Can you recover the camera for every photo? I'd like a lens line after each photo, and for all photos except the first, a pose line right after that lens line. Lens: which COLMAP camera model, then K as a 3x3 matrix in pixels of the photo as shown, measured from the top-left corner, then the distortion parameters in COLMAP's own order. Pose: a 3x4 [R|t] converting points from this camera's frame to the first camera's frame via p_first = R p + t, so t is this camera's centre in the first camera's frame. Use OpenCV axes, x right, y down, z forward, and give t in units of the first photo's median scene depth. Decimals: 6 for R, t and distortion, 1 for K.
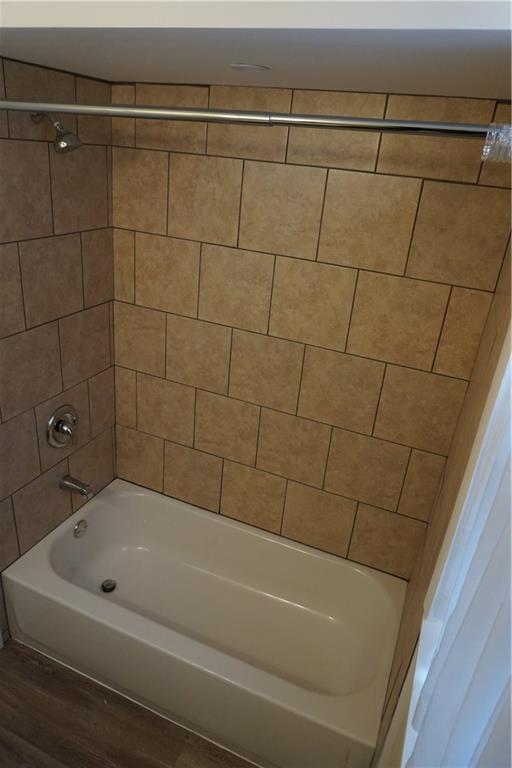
lens RADIAL K [[512.6, 0, 262.9], [0, 512.6, 382.6], [0, 0, 1]] dist [-0.058250, 0.044554]
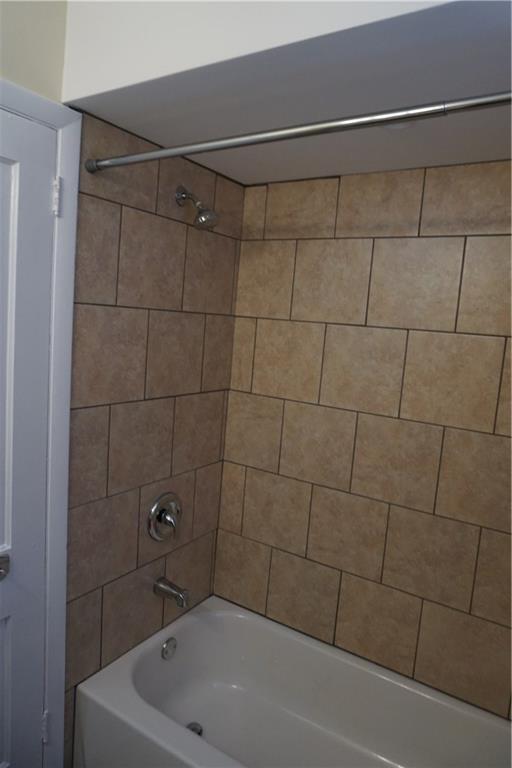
lens RADIAL K [[512.6, 0, 262.9], [0, 512.6, 382.6], [0, 0, 1]] dist [-0.058250, 0.044554]
pose [[0.986723, 0.004370, -0.162352, -0.078296], [-0.055257, 0.949035, -0.310290, 0.134466], [0.152722, 0.315141, 0.936676, 0.104560]]
